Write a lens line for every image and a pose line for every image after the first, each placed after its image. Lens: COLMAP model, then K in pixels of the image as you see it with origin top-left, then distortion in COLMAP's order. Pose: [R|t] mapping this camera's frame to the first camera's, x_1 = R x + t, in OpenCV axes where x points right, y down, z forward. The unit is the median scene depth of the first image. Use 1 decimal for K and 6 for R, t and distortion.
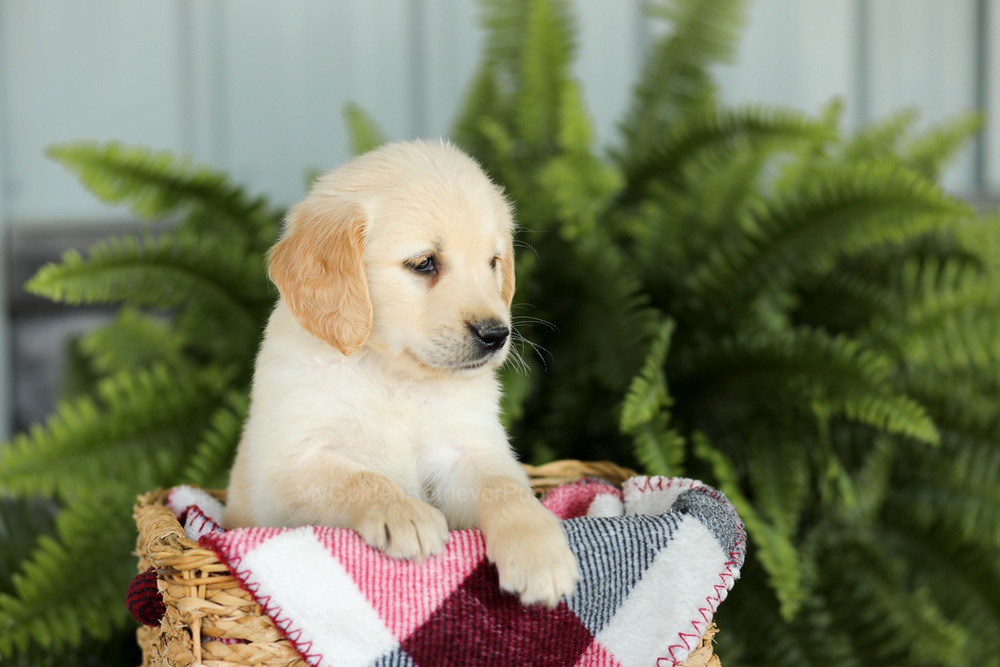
lens RADIAL K [[2754.7, 0, 469.4], [0, 2754.7, 356.2], [0, 0, 1]] dist [0.544919, 0.000000]
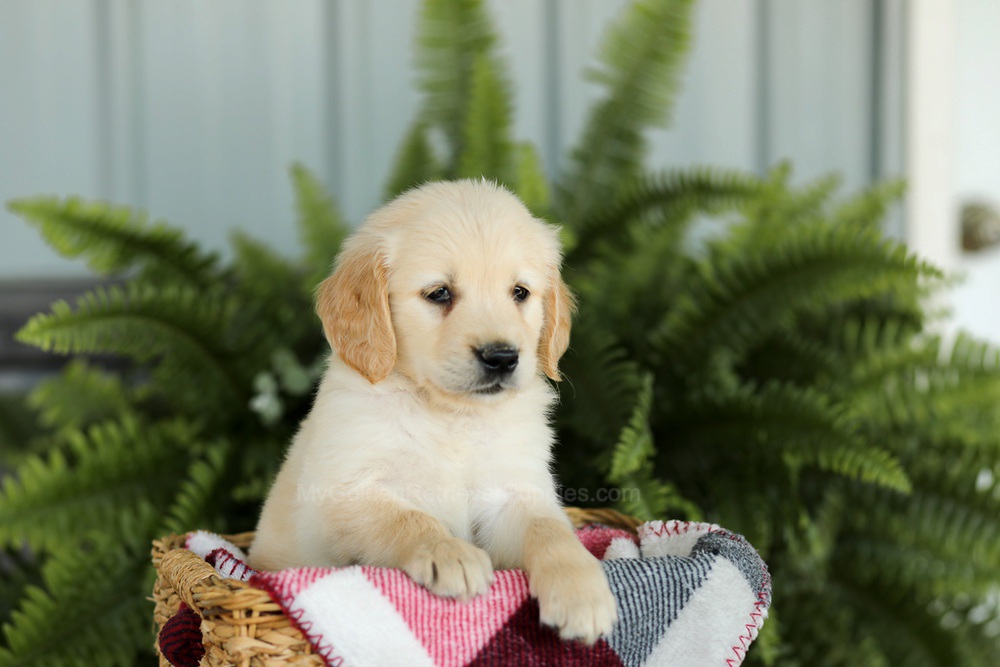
lens RADIAL K [[2754.7, 0, 460.3], [0, 2754.7, 374.0], [0, 0, 1]] dist [0.544919, 0.000000]
pose [[0.995999, 0.004433, 0.089250, -0.109962], [-0.002350, 0.999723, -0.023423, 0.014430], [-0.089329, 0.023120, 0.995734, -0.016185]]
